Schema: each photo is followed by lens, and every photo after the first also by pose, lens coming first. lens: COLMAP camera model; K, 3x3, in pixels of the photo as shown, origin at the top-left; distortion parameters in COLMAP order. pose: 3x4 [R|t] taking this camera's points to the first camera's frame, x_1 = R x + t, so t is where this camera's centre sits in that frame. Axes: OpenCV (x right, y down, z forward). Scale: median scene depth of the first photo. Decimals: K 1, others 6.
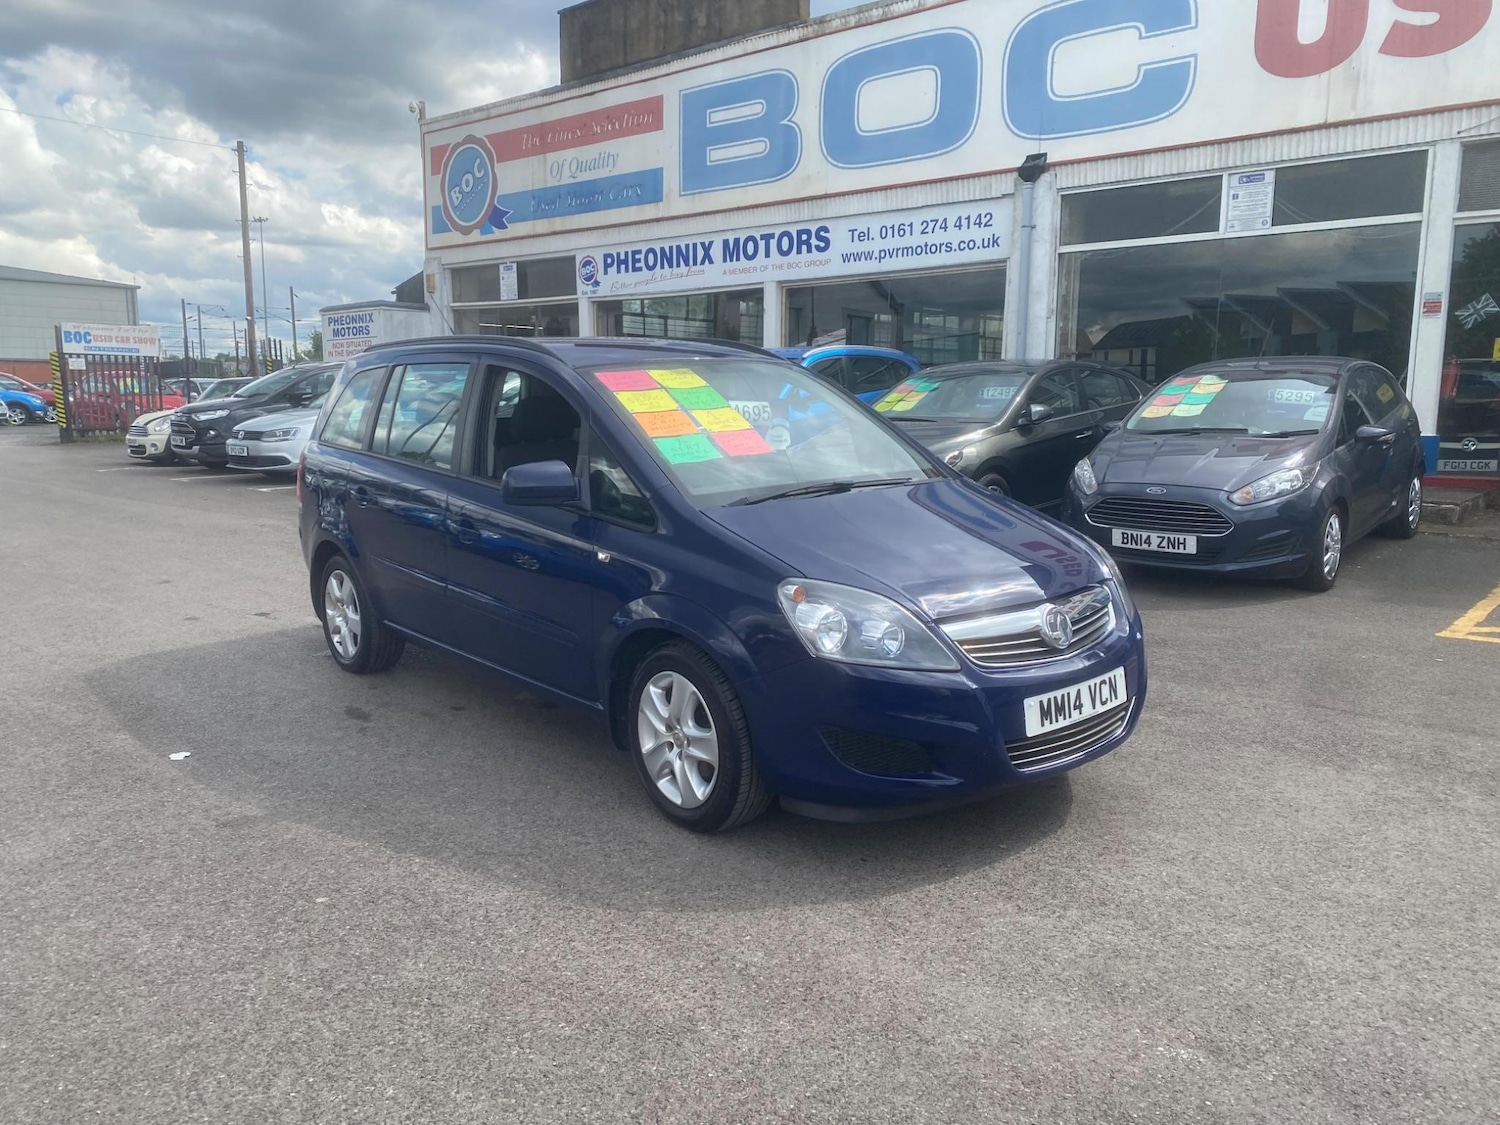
lens RADIAL K [[1139.5, 0, 742.5], [0, 1139.5, 570.1], [0, 0, 1]] dist [0.020805, -0.018898]
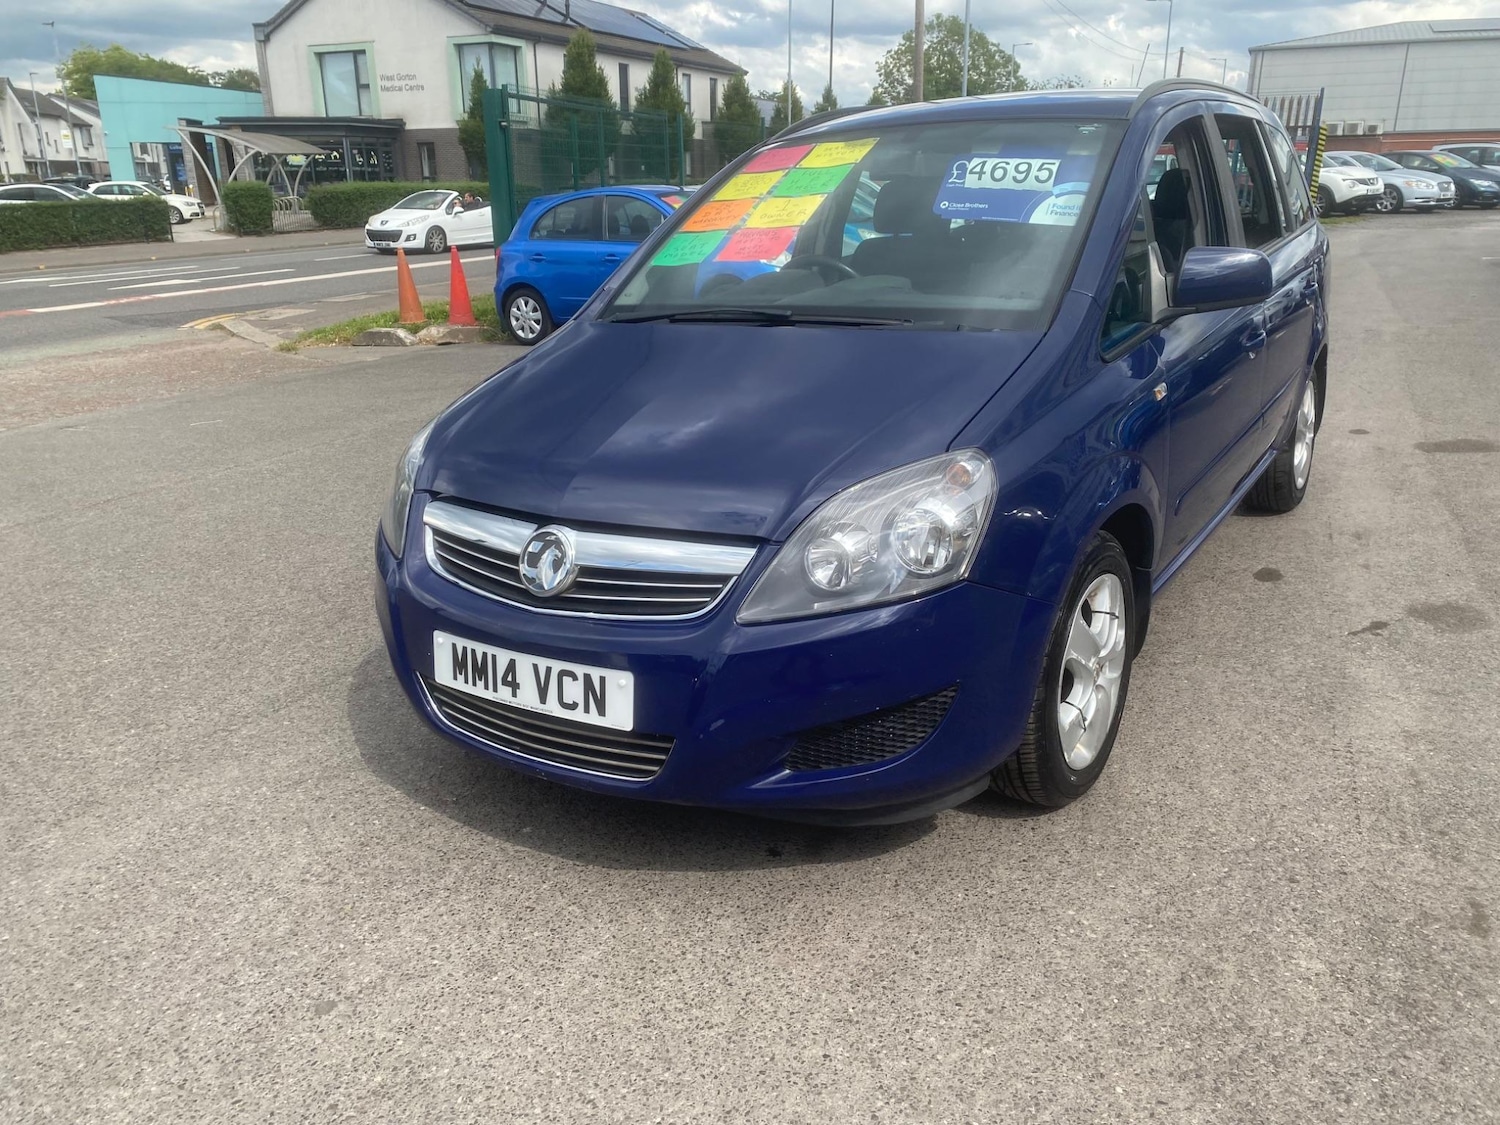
lens RADIAL K [[1139.5, 0, 759.5], [0, 1139.5, 572.9], [0, 0, 1]] dist [0.020805, -0.018898]
pose [[0.284580, 0.303590, -0.909311, 0.278044], [-0.128962, 0.952033, 0.277493, -0.042756], [0.949938, 0.038297, 0.310081, 0.285761]]
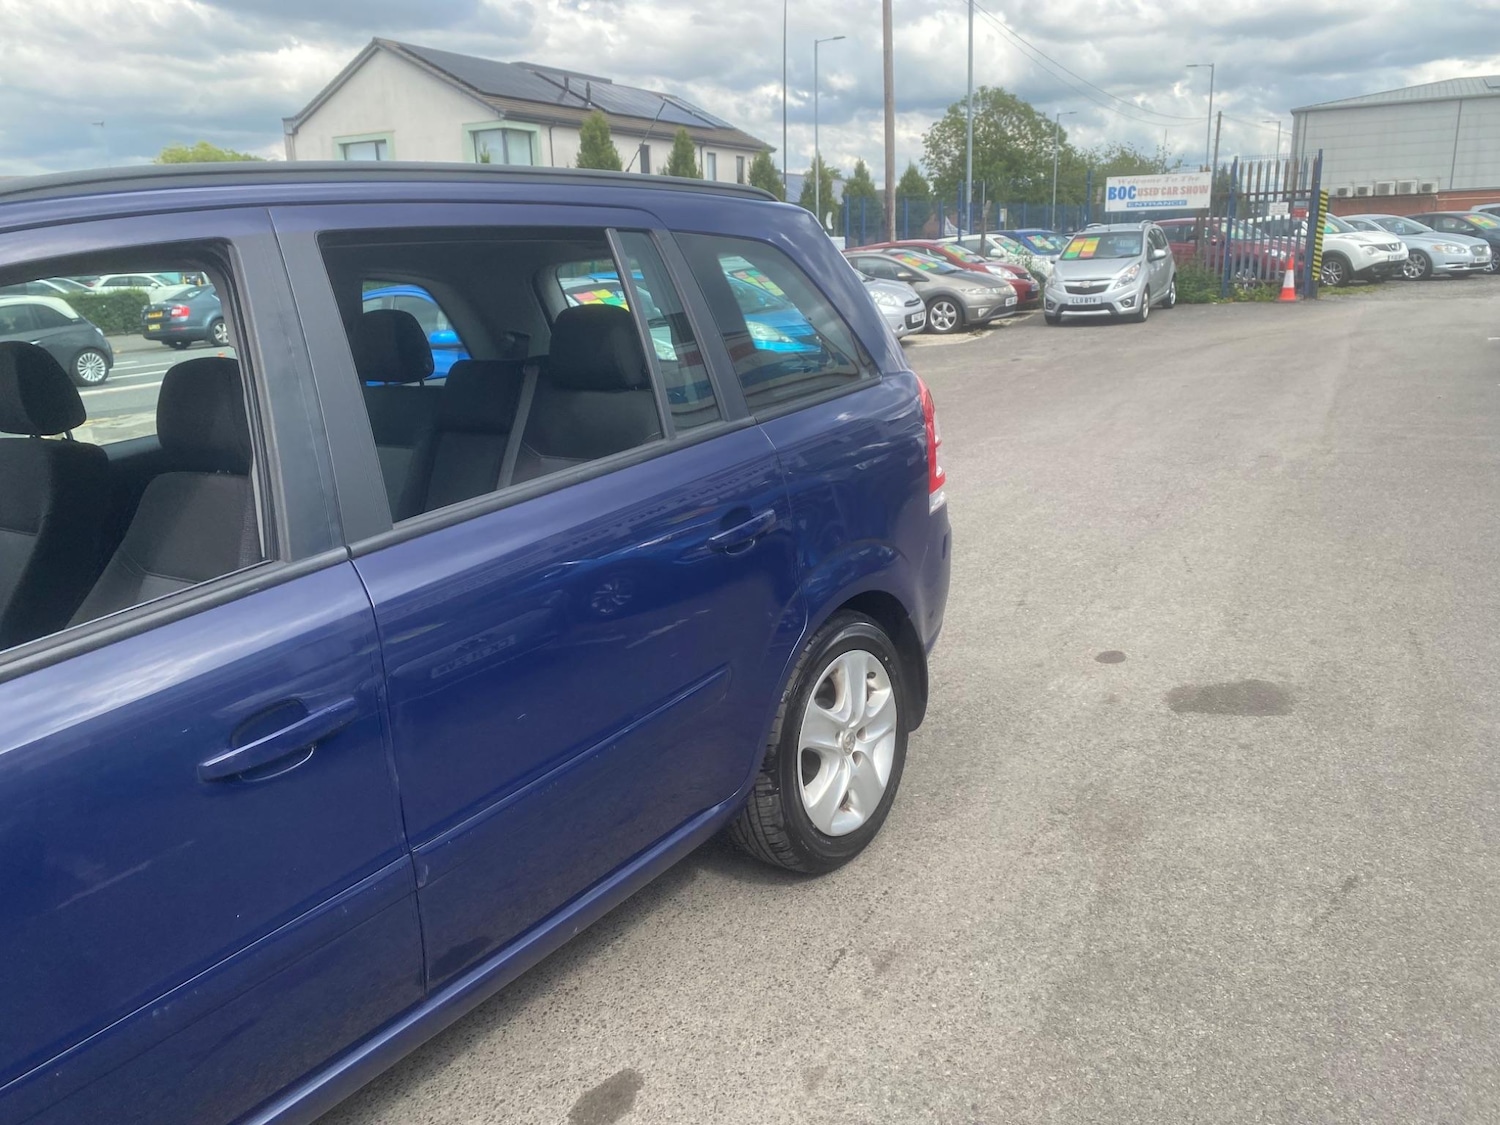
lens RADIAL K [[1139.5, 0, 746.8], [0, 1139.5, 558.2], [0, 0, 1]] dist [0.020805, -0.018898]
pose [[0.220240, 0.239140, -0.945678, 0.154312], [-0.109908, 0.969393, 0.219540, -0.089944], [0.969234, 0.055586, 0.239783, 0.522095]]
